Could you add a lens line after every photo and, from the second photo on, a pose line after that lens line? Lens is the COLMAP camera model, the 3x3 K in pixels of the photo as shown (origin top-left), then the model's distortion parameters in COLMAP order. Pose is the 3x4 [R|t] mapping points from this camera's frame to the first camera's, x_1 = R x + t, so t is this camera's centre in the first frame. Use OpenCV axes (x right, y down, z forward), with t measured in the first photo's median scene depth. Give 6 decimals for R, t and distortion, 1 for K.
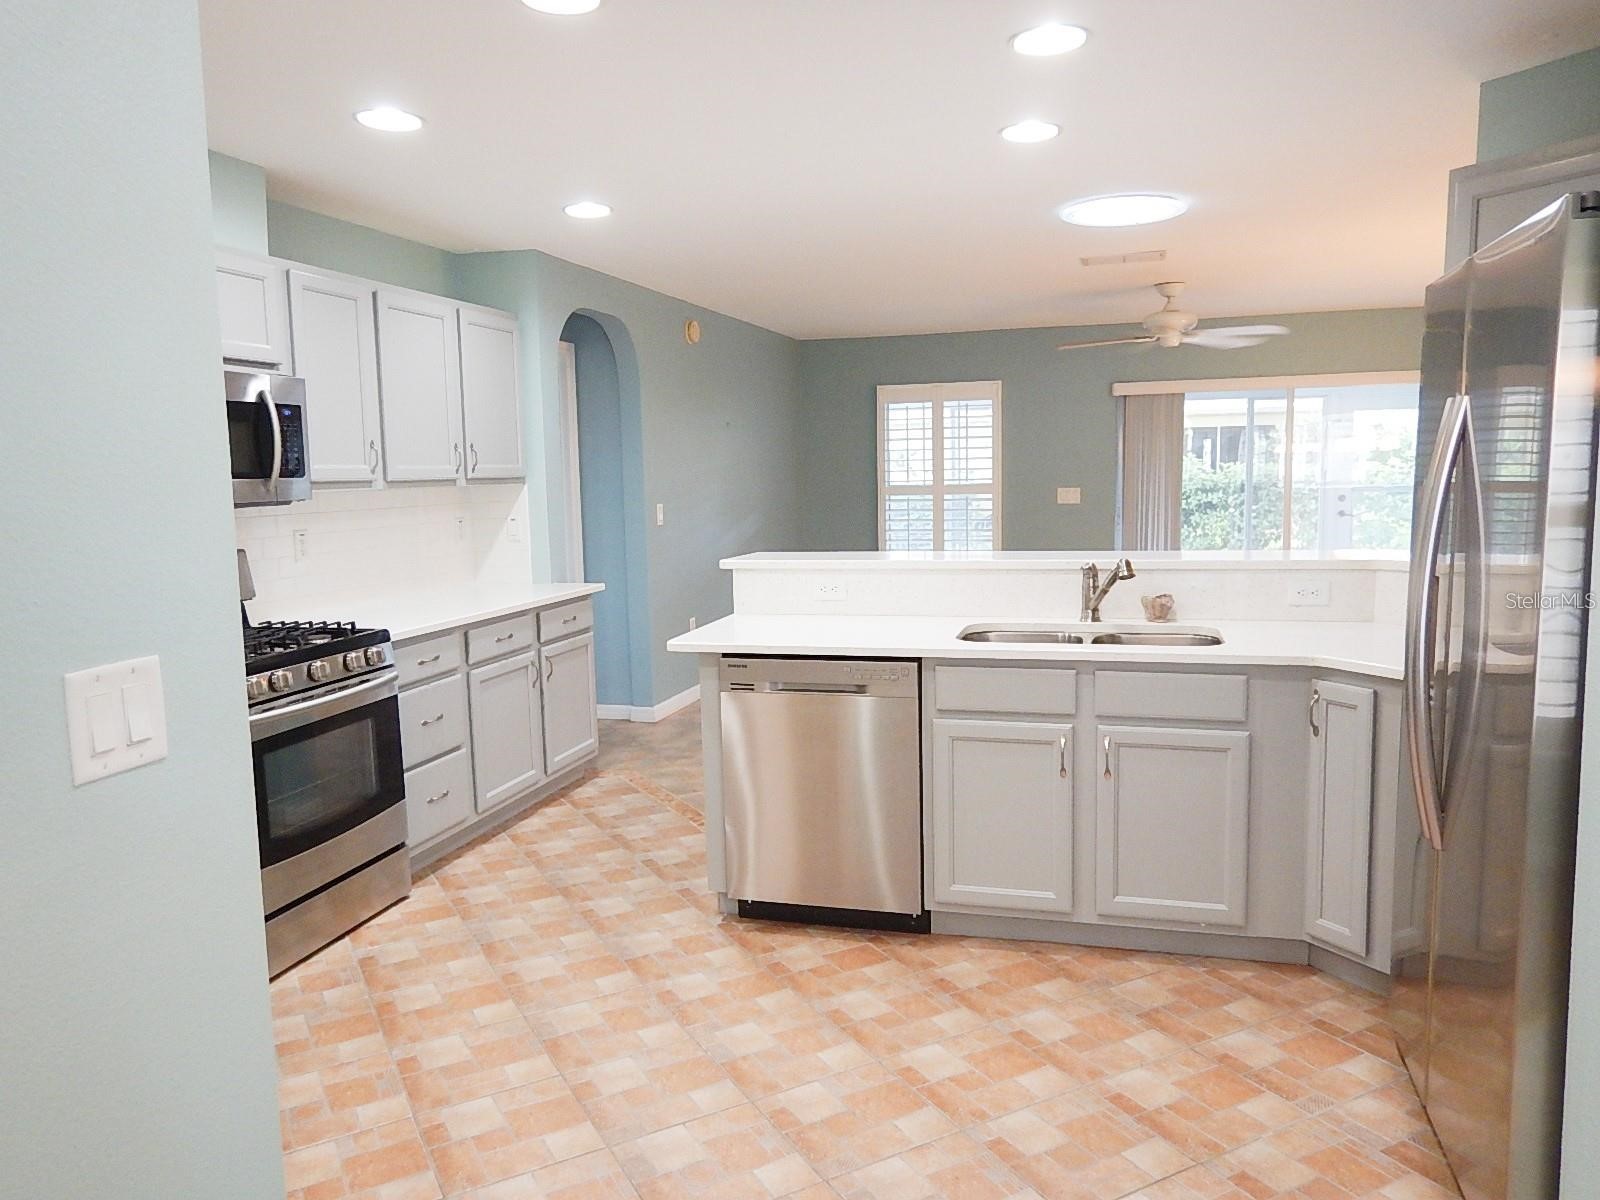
lens RADIAL K [[1146.7, 0, 800.0], [0, 1146.7, 600.0], [0, 0, 1]] dist [0.013282, -0.004450]
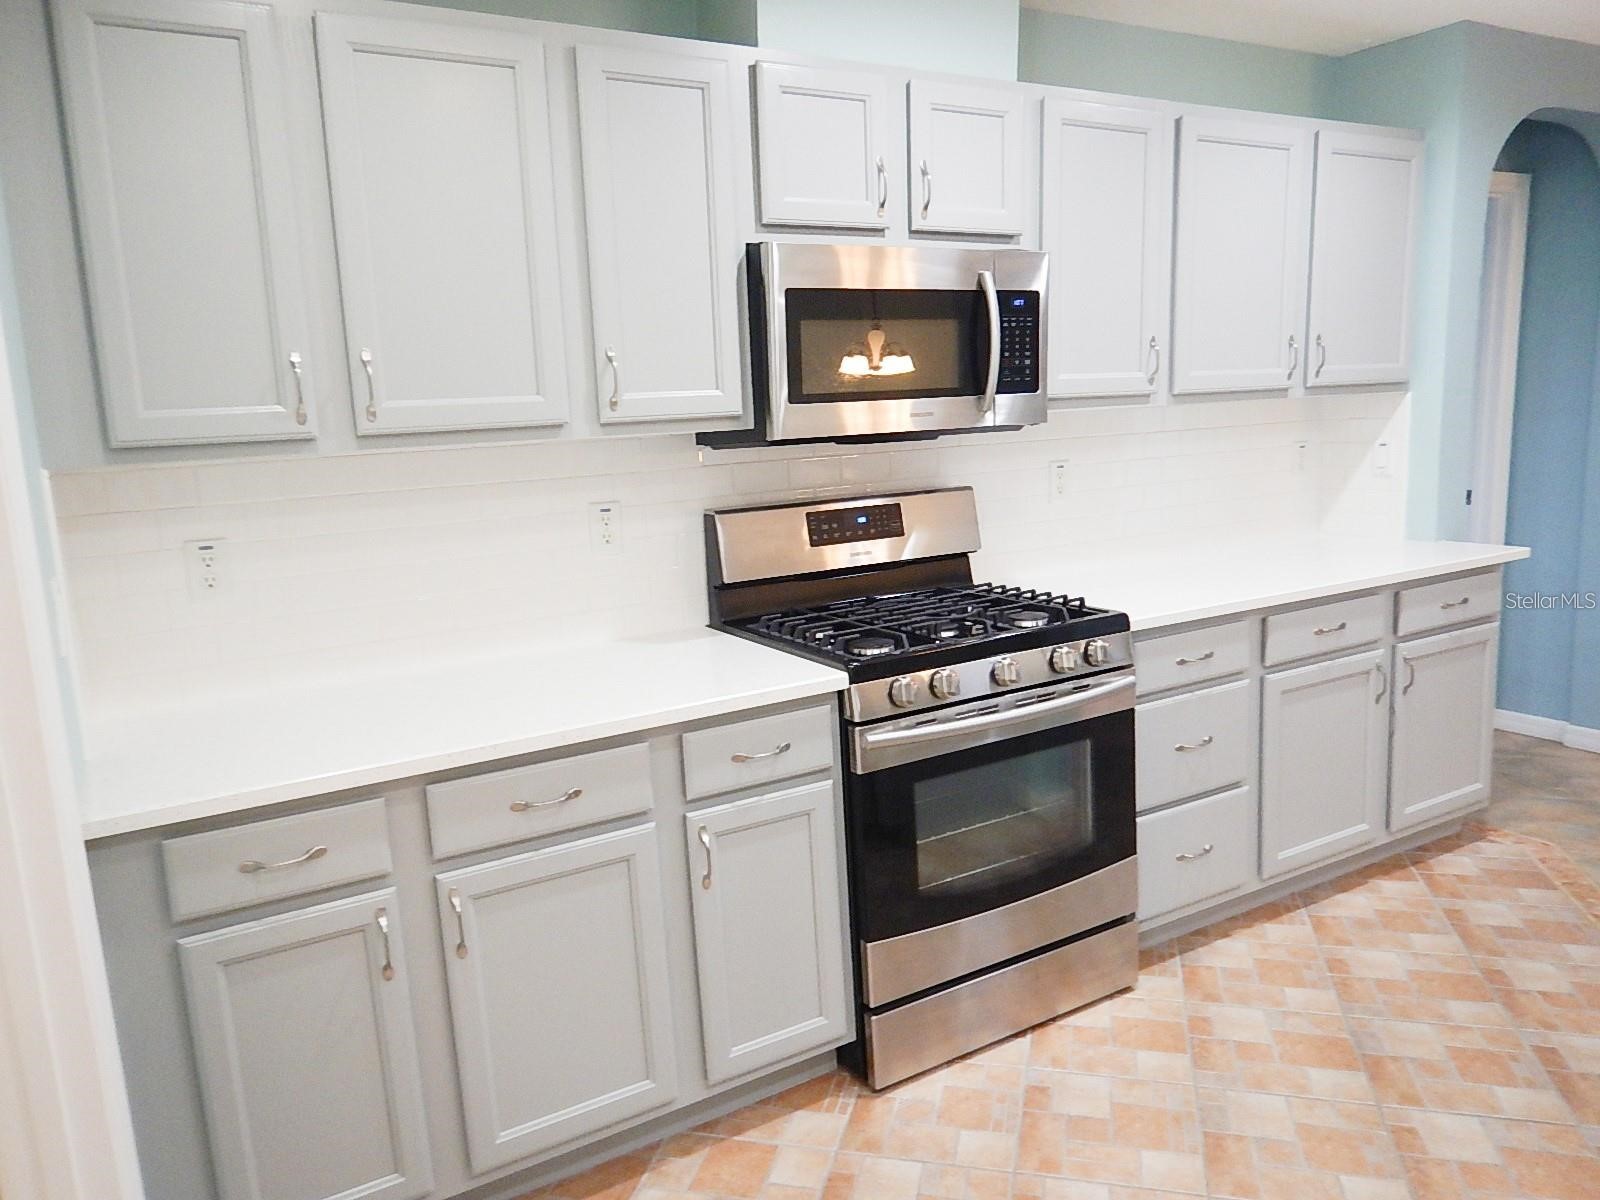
lens RADIAL K [[1130.4, 0, 800.5], [0, 1130.4, 588.1], [0, 0, 1]] dist [0.024551, 0.006965]
pose [[0.721095, 0.106764, -0.684560, -0.032445], [-0.054398, 0.993730, 0.097681, -0.040033], [0.690697, -0.033198, 0.722382, 0.329649]]
